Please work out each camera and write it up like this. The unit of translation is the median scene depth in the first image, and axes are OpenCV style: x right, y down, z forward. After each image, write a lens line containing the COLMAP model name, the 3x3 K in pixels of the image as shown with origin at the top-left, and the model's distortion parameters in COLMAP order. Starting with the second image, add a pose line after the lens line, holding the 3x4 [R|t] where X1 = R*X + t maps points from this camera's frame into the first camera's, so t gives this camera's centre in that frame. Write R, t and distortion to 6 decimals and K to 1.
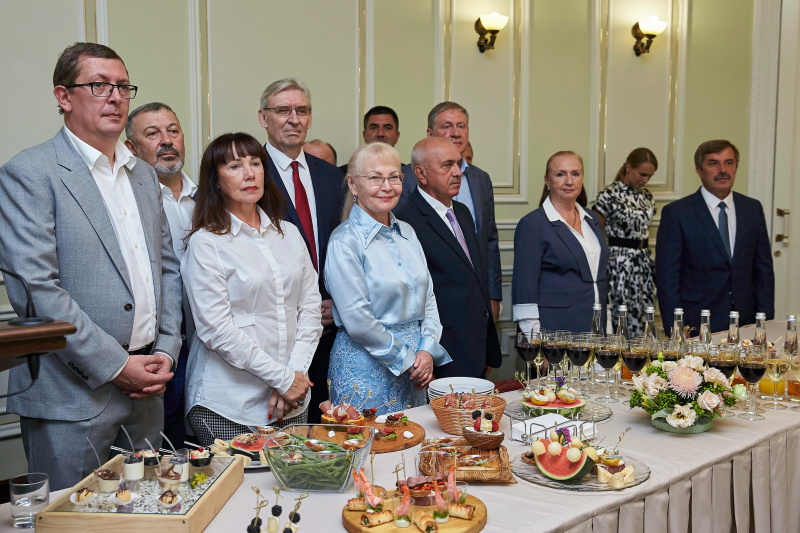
lens RADIAL K [[894.0, 0, 400.0], [0, 894.0, 266.5], [0, 0, 1]] dist [0.005162, 0.016579]
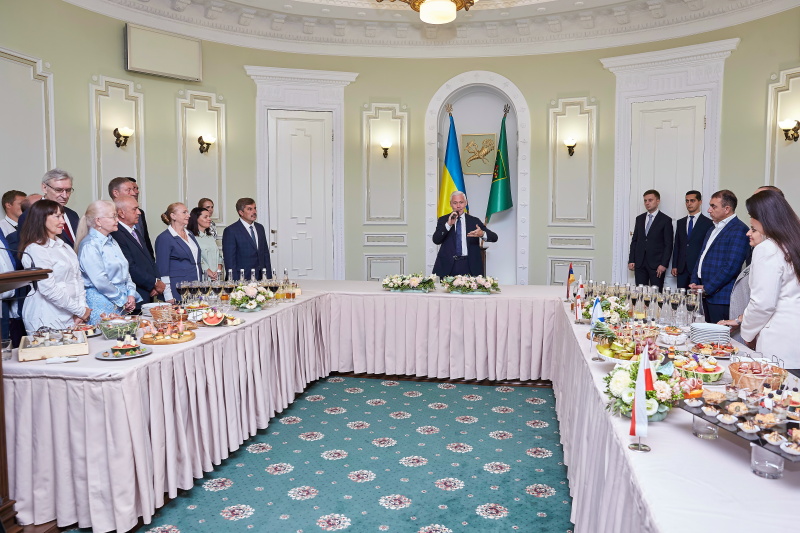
lens RADIAL K [[579.8, 0, 411.2], [0, 579.8, 263.8], [0, 0, 1]] dist [-0.112798, 0.087888]
pose [[0.794695, -0.047497, 0.605148, -0.283311], [0.055795, 0.998429, 0.005094, 0.053845], [-0.604440, 0.029716, 0.796096, -0.549435]]
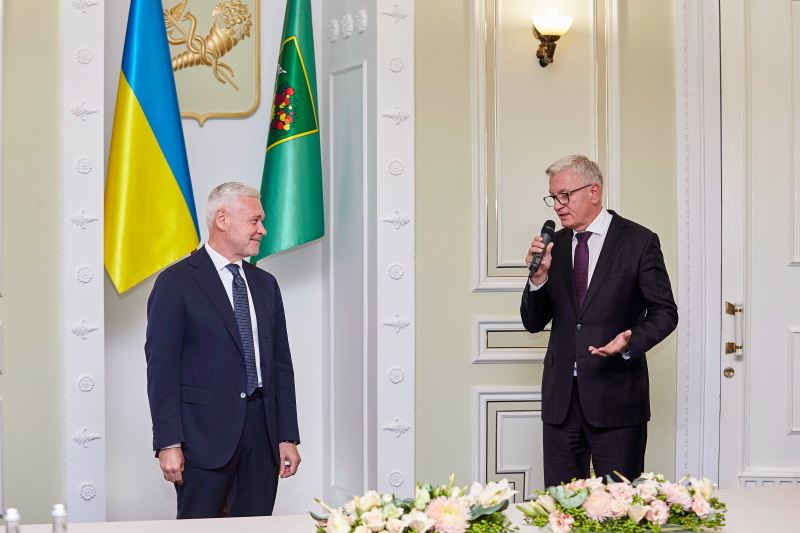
lens RADIAL K [[1755.7, 0, 400.0], [0, 1755.7, 266.5], [0, 0, 1]] dist [-0.257852, 0.012838]
pose [[0.388468, -0.007981, 0.921428, -0.503617], [0.092745, 0.995223, -0.030481, -0.043362], [-0.916783, 0.097299, 0.387352, 0.354764]]
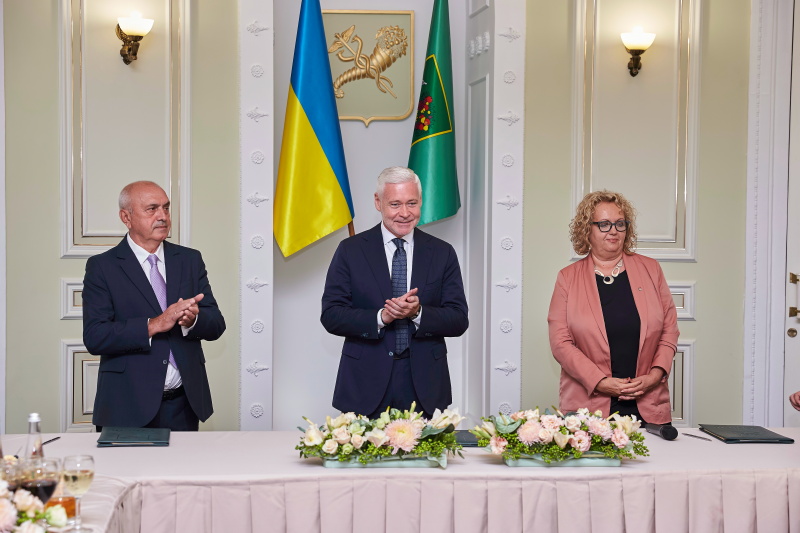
lens RADIAL K [[1411.5, 0, 400.0], [0, 1411.5, 266.5], [0, 0, 1]] dist [0.183800, 0.130577]
pose [[0.568280, -0.017229, 0.822655, -0.386295], [0.070563, 0.997118, -0.027862, -0.013876], [-0.819804, 0.073882, 0.567858, 0.044789]]
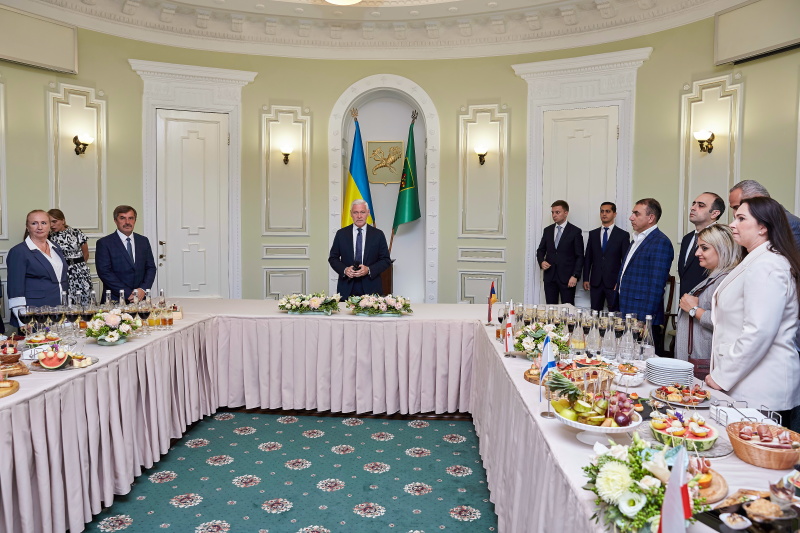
lens RADIAL K [[559.5, 0, 385.1], [0, 559.5, 259.6], [0, 0, 1]] dist [-0.114790, 0.091014]
pose [[0.715523, -0.034798, 0.697722, -0.106000], [0.058172, 0.998258, -0.009869, 0.028338], [-0.696163, 0.047649, 0.716300, -0.344030]]
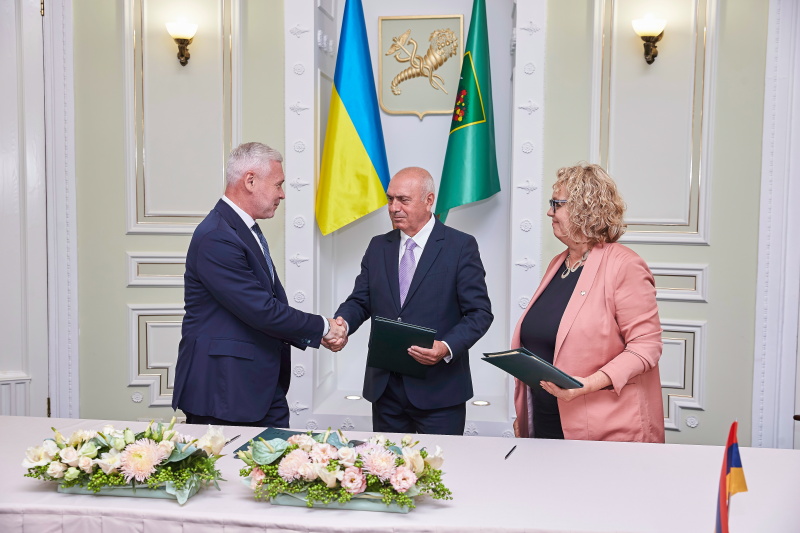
lens RADIAL K [[949.7, 0, 400.0], [0, 949.7, 266.5], [0, 0, 1]] dist [0.031535, 0.074189]
pose [[0.752794, -0.030109, 0.657567, 0.452813], [0.049194, 0.998733, -0.010588, -0.026626], [-0.656415, 0.040319, 0.753321, 0.118267]]
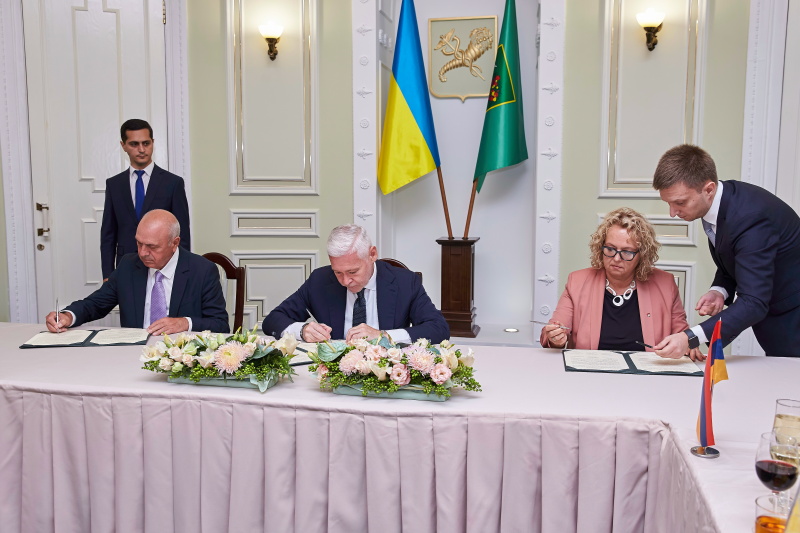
lens RADIAL K [[748.4, 0, 400.0], [0, 748.4, 266.5], [0, 0, 1]] dist [-0.054079, 0.096149]
pose [[0.795676, -0.059860, 0.602757, 0.488285], [0.052539, 0.998175, 0.029775, 0.008612], [-0.603439, 0.007977, 0.797369, 0.141598]]
